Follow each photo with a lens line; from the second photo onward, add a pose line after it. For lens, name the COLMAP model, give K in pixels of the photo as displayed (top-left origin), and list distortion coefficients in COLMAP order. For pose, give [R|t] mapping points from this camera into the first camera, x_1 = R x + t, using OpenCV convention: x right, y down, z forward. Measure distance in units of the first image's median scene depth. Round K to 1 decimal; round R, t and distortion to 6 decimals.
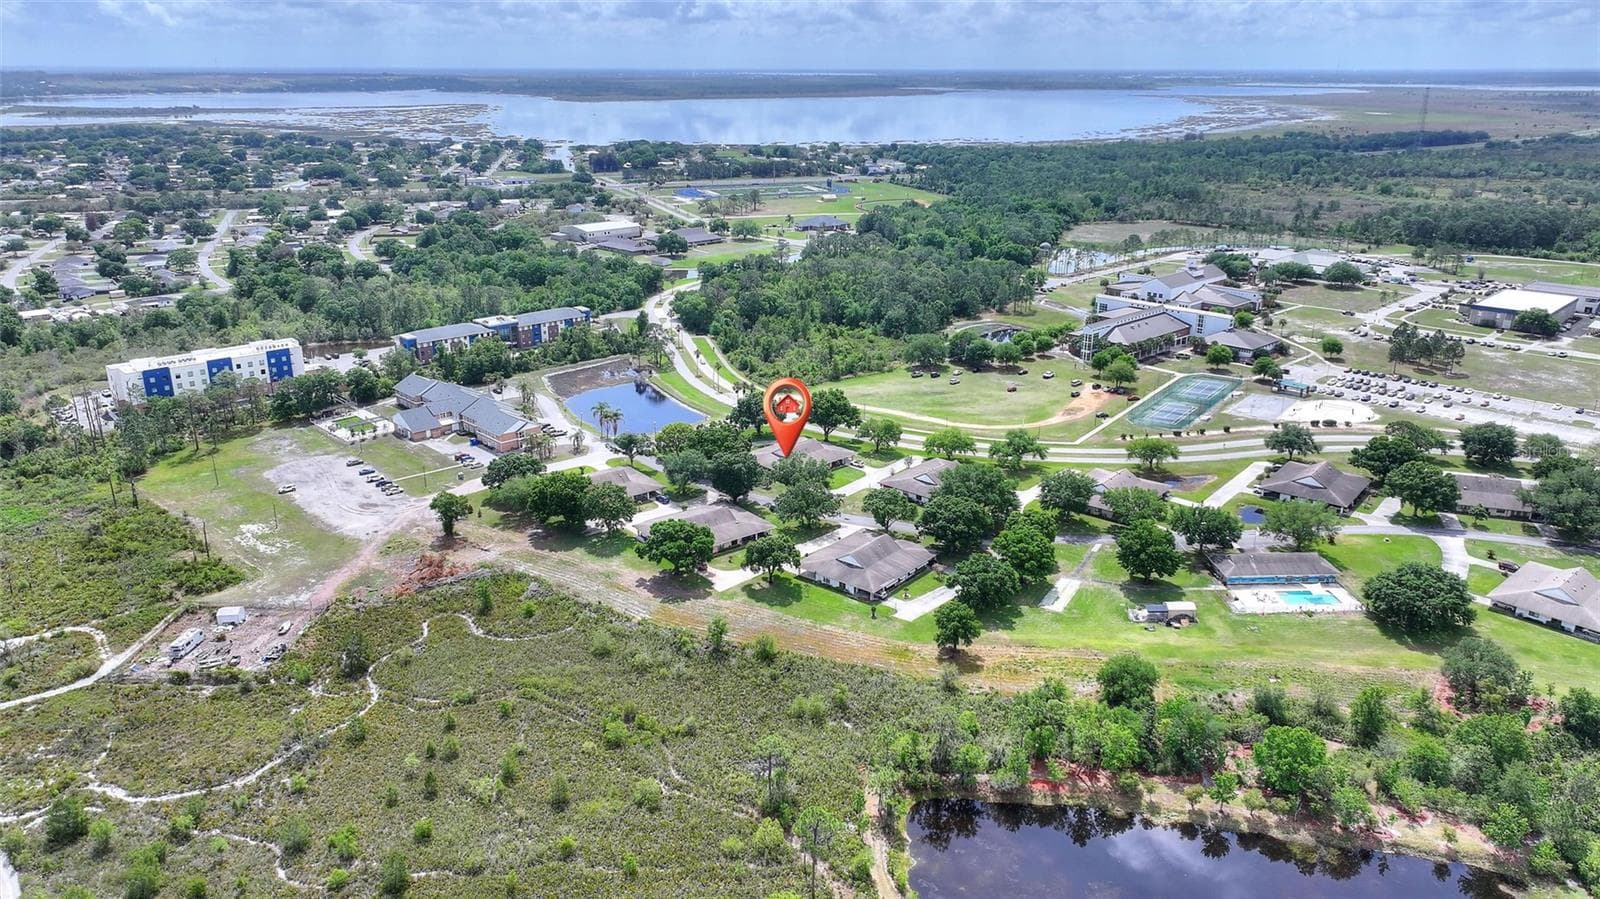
lens RADIAL K [[1115.7, 0, 806.1], [0, 1115.7, 452.5], [0, 0, 1]] dist [0.002183, 0.014027]
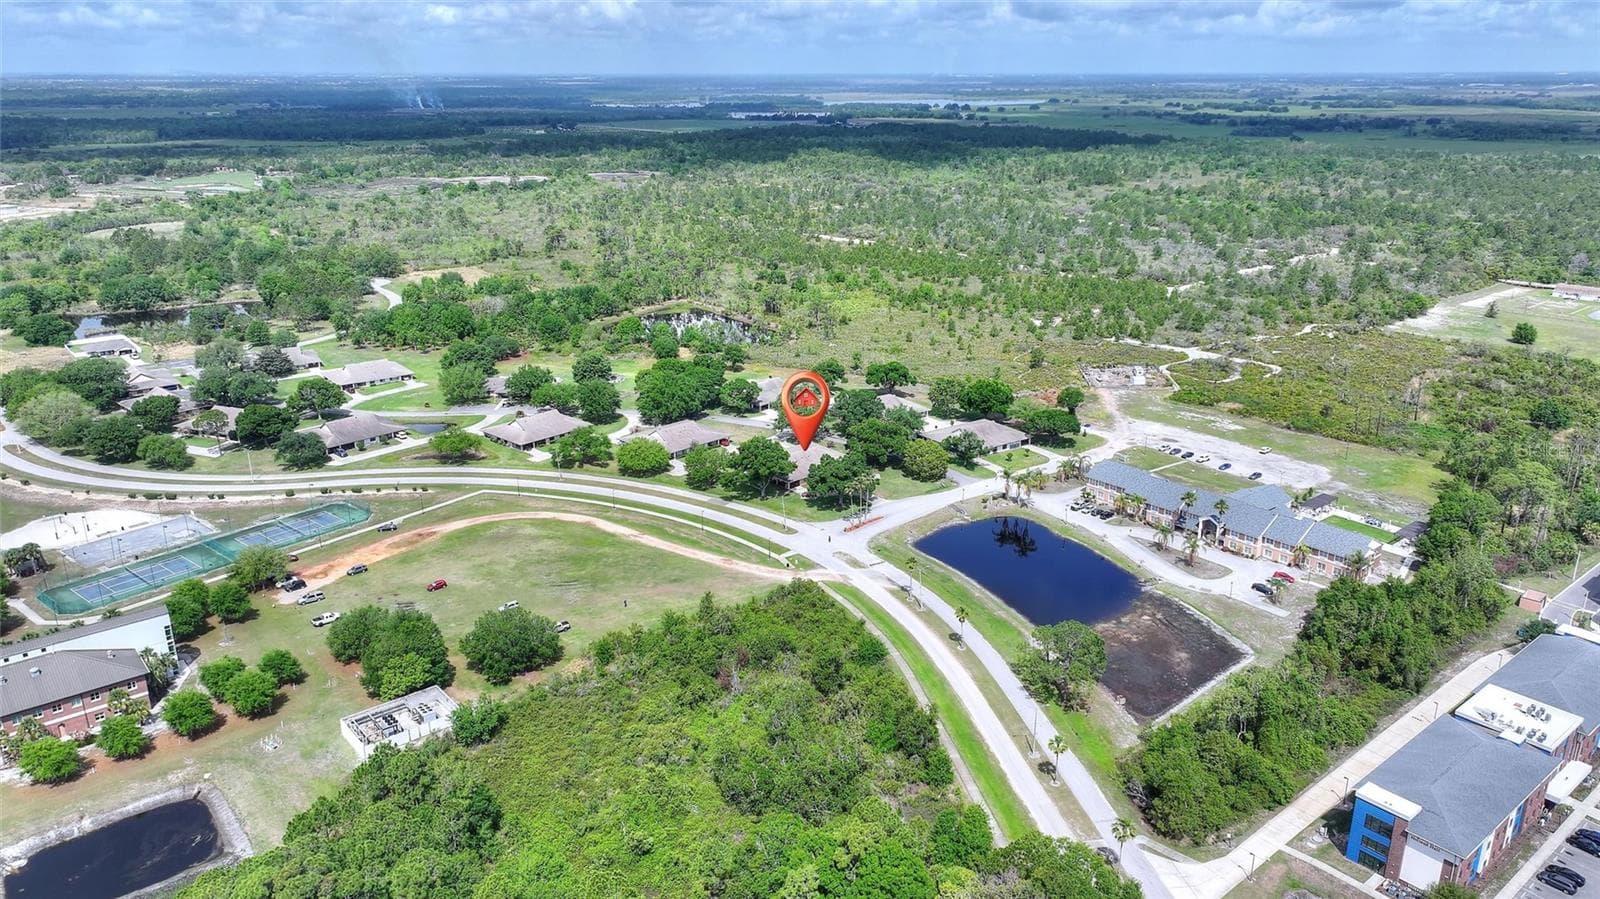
lens RADIAL K [[1115.7, 0, 804.5], [0, 1115.7, 453.2], [0, 0, 1]] dist [0.002183, 0.014027]
pose [[-0.998291, -0.020638, 0.054673, -0.060135], [0.017619, 0.785732, 0.618316, -0.568982], [-0.055719, 0.618222, -0.784026, 1.640545]]
